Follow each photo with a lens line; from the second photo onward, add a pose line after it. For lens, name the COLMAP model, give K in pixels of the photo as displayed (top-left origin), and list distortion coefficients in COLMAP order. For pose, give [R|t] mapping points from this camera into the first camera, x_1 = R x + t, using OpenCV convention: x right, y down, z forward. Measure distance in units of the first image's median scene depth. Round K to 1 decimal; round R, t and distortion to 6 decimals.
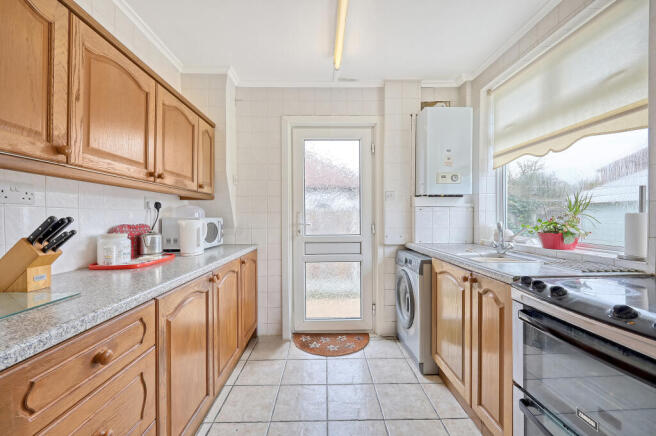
lens RADIAL K [[261.5, 0, 324.9], [0, 261.5, 217.8], [0, 0, 1]] dist [-0.007442, 0.000687]
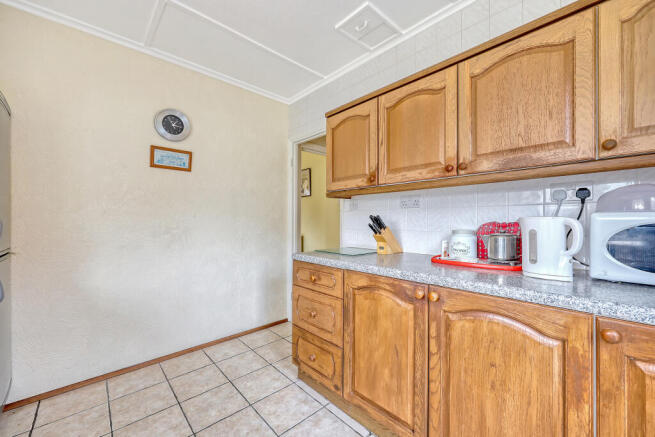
lens RADIAL K [[261.1, 0, 326.5], [0, 261.1, 218.5], [0, 0, 1]] dist [-0.007442, 0.000687]
pose [[-0.748143, -0.000395, -0.663537, 0.141225], [0.001511, 0.999996, -0.002299, 0.007707], [0.663536, -0.002723, -0.748140, 0.666495]]
